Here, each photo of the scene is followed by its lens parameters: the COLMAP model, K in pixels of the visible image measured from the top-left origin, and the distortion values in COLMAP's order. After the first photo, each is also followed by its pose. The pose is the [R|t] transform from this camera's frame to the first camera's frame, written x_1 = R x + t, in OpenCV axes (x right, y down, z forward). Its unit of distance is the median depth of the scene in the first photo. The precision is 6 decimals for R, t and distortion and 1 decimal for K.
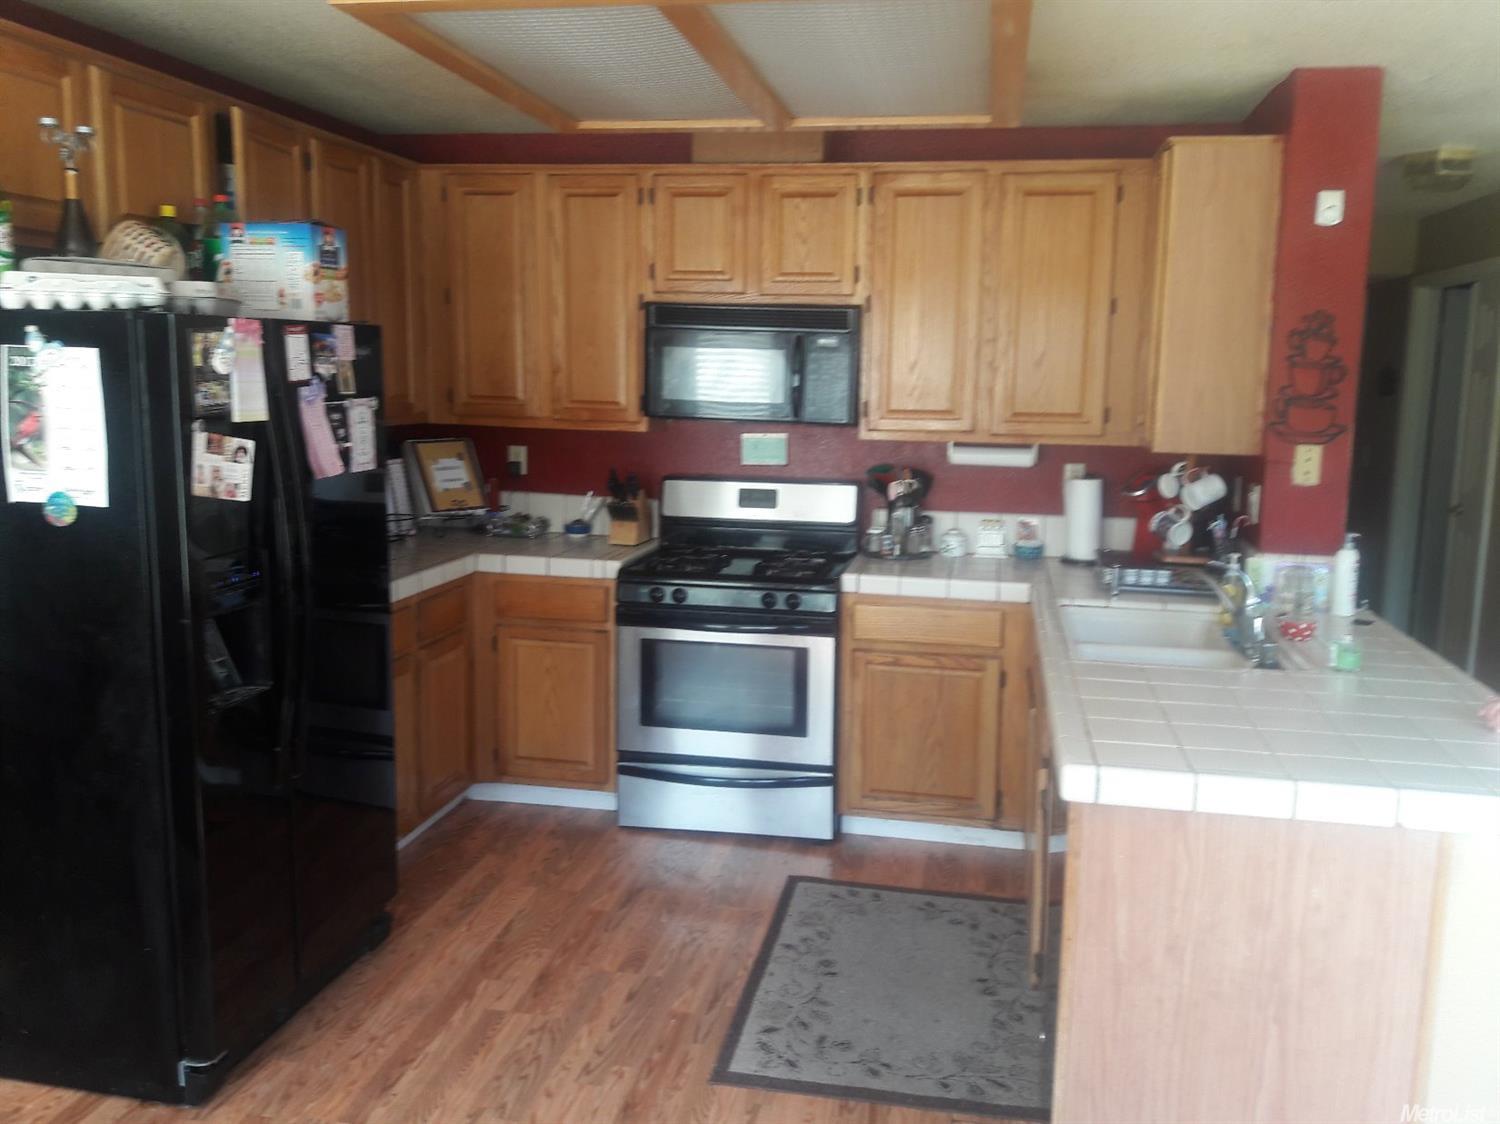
lens RADIAL K [[1220.2, 0, 754.2], [0, 1220.2, 563.4], [0, 0, 1]] dist [0.158228, -0.373378]
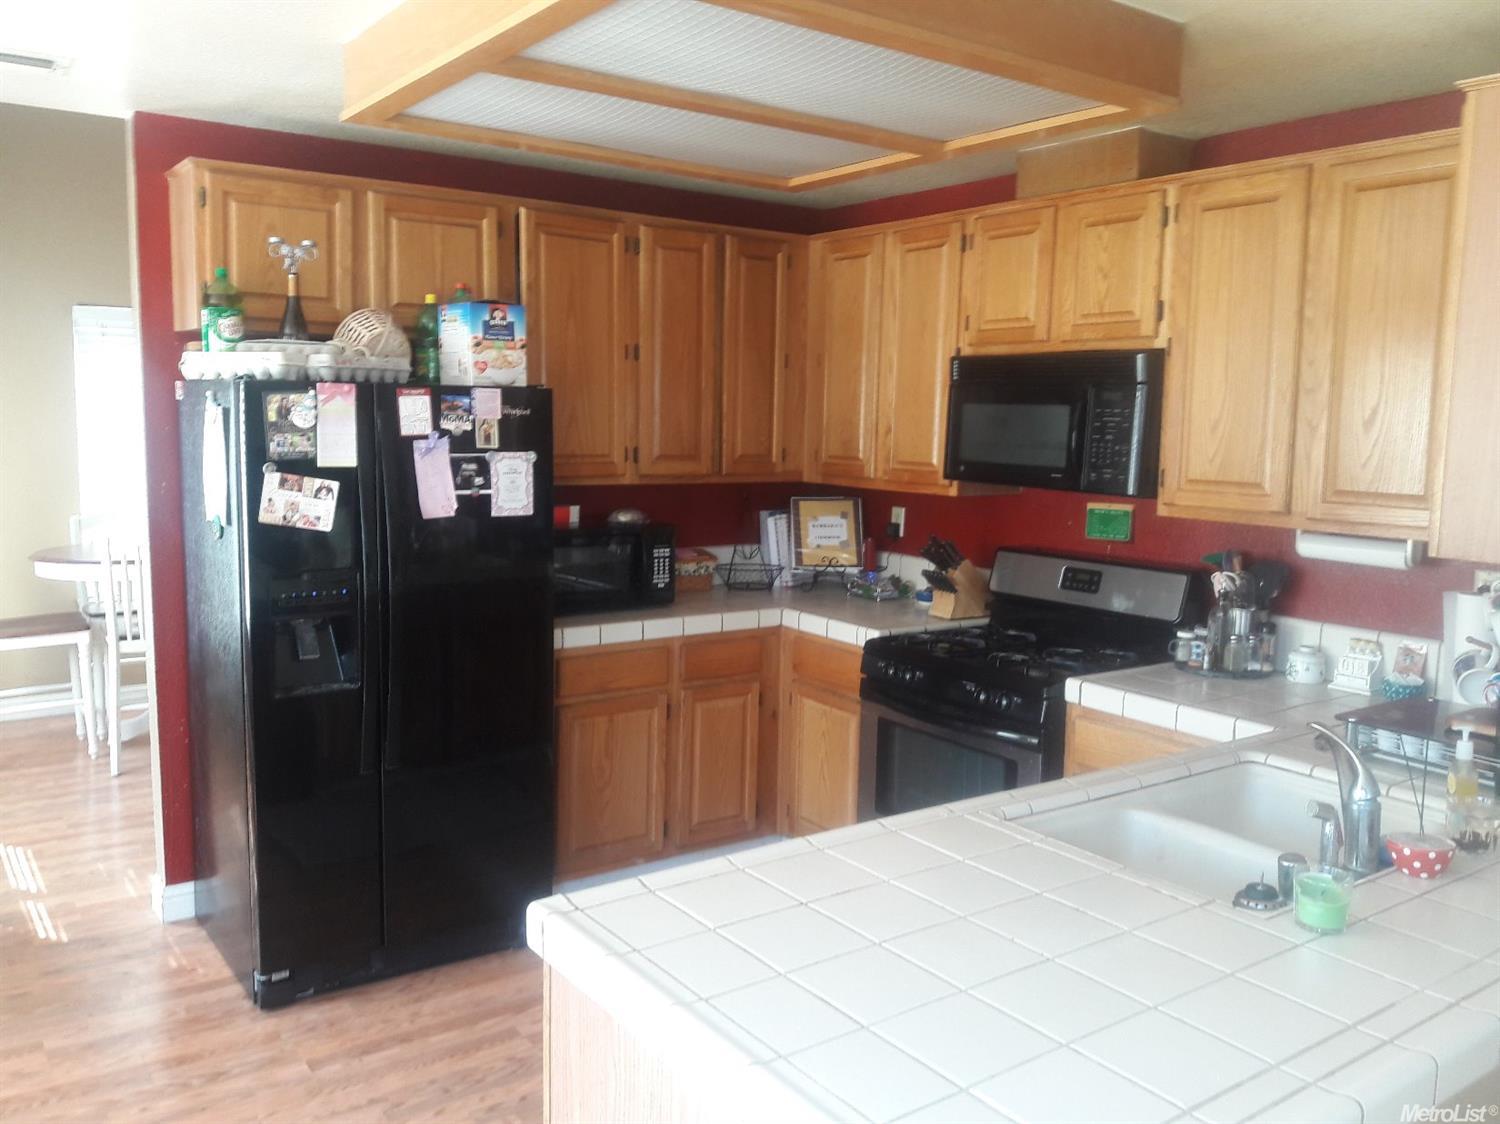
lens RADIAL K [[1220.2, 0, 754.2], [0, 1220.2, 563.4], [0, 0, 1]] dist [0.158228, -0.373378]
pose [[0.722476, 0.079061, -0.686861, 0.474472], [-0.114733, 0.993376, -0.006340, -0.037678], [0.681810, 0.083386, 0.726762, 0.255942]]
